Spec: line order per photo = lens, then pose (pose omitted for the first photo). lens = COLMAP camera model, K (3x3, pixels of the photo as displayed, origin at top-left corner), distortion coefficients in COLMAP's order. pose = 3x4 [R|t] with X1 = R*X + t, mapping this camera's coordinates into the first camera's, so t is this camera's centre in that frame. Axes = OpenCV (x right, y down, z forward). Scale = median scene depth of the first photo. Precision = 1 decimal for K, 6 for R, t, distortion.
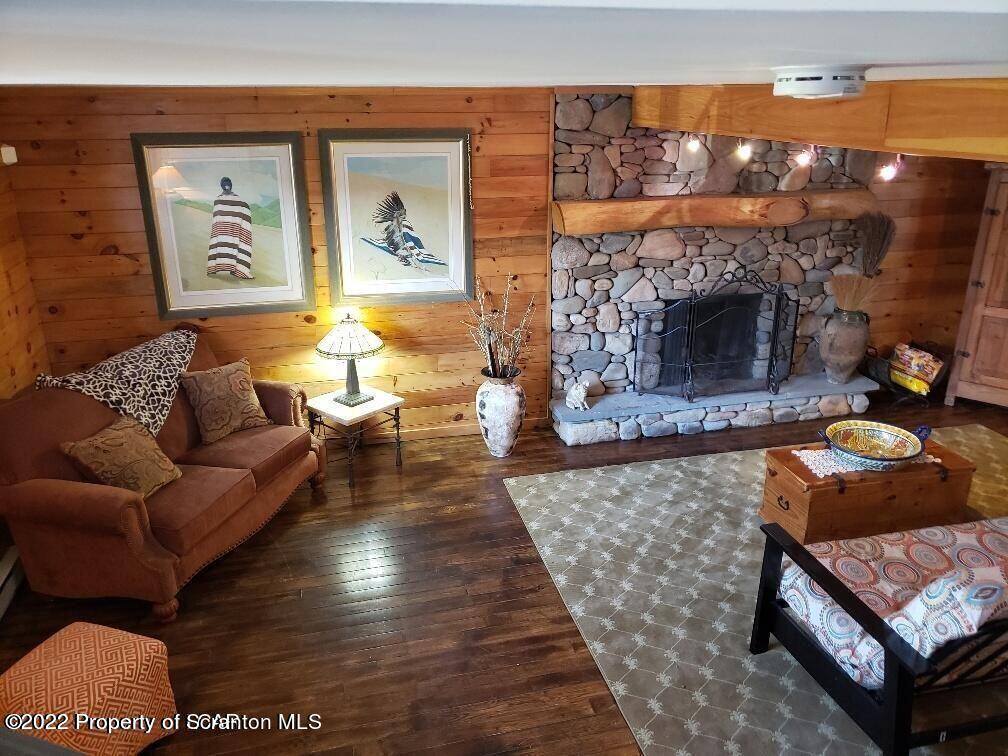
lens RADIAL K [[770.3, 0, 504.0], [0, 770.3, 378.0], [0, 0, 1]] dist [0.075942, -0.116561]
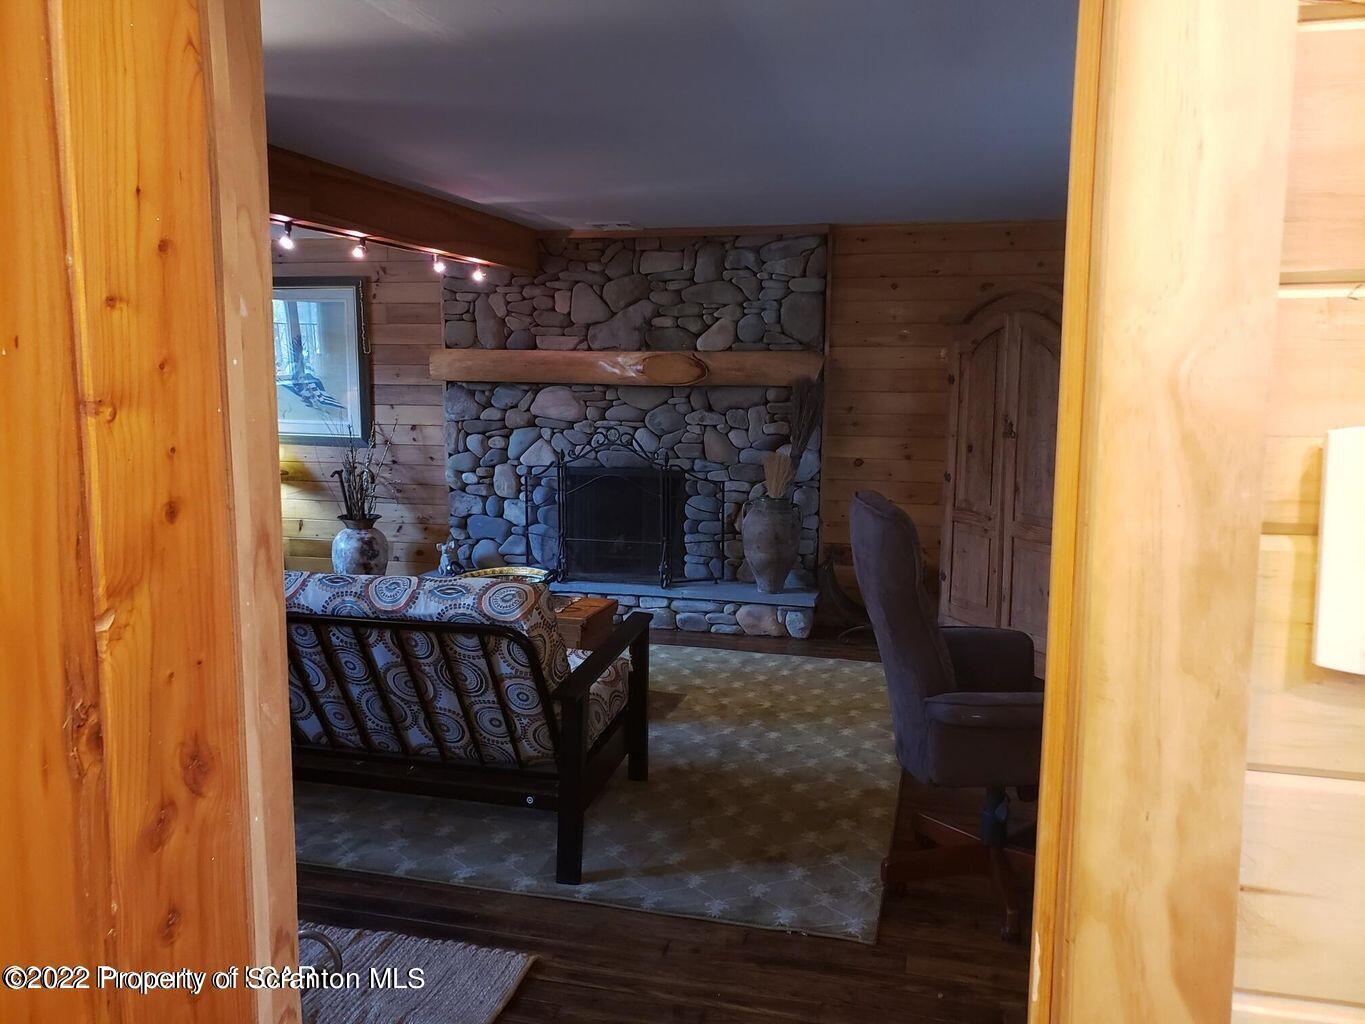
lens RADIAL K [[1048.9, 0, 682.6], [0, 1048.9, 501.0], [0, 0, 1]] dist [0.278577, -0.561855]
pose [[0.872496, 0.068623, -0.483778, 0.968463], [-0.178101, 0.966639, -0.184090, 0.143239], [0.455005, 0.246780, 0.855611, 0.046446]]
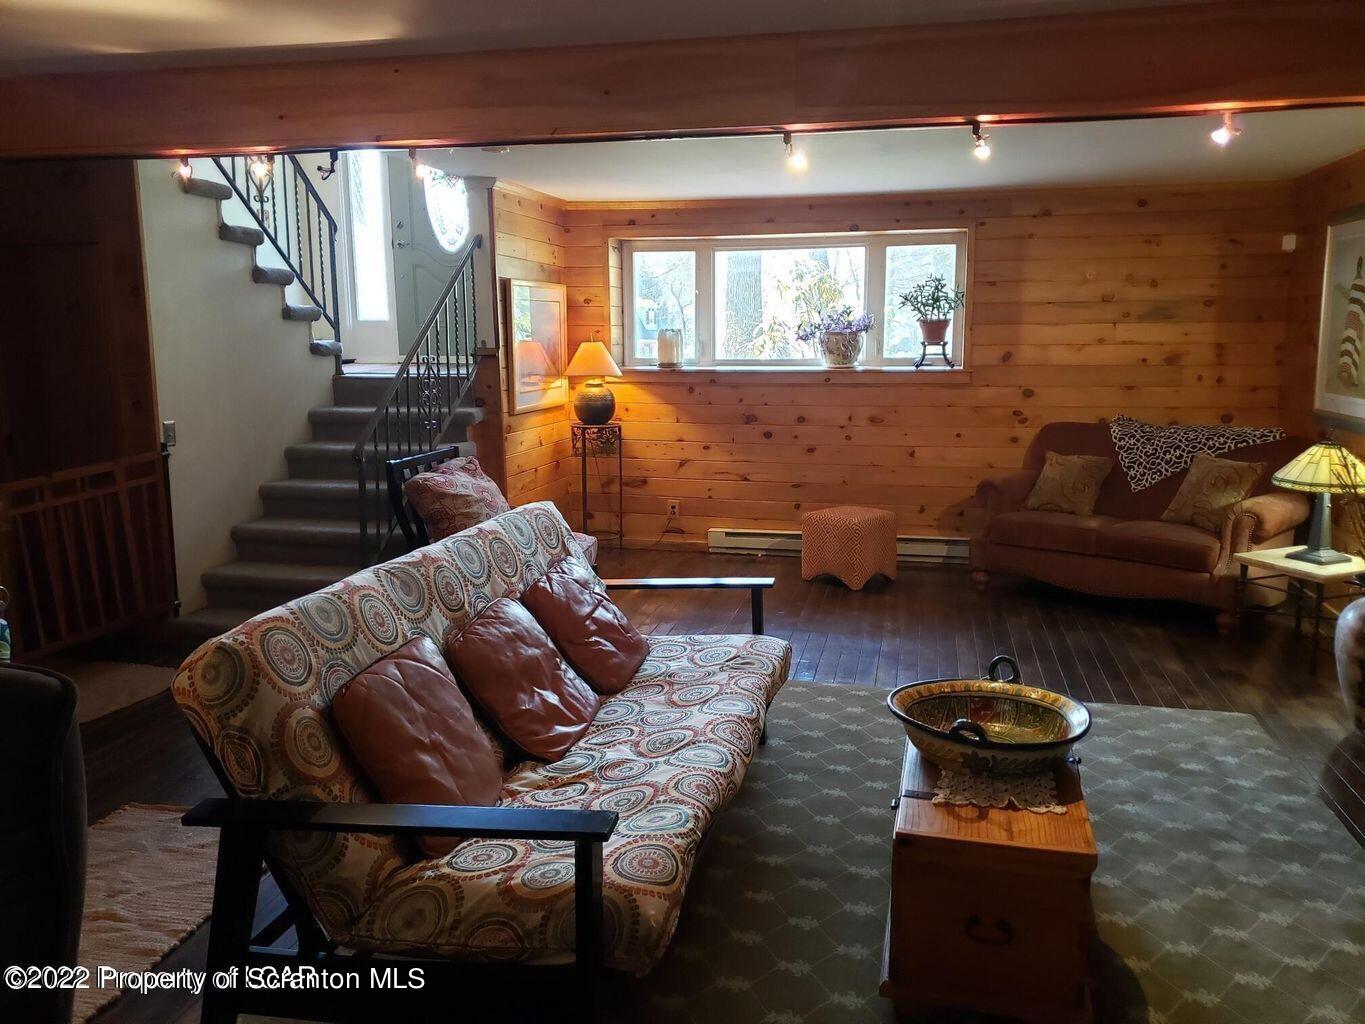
lens RADIAL K [[1055.0, 0, 689.8], [0, 1055.0, 506.0], [0, 0, 1]] dist [0.002591, 0.004258]
pose [[-0.450268, 0.154676, -0.879394, 0.870331], [-0.303021, 0.899961, 0.313446, -0.139667], [0.839903, 0.407610, -0.358354, 0.814500]]
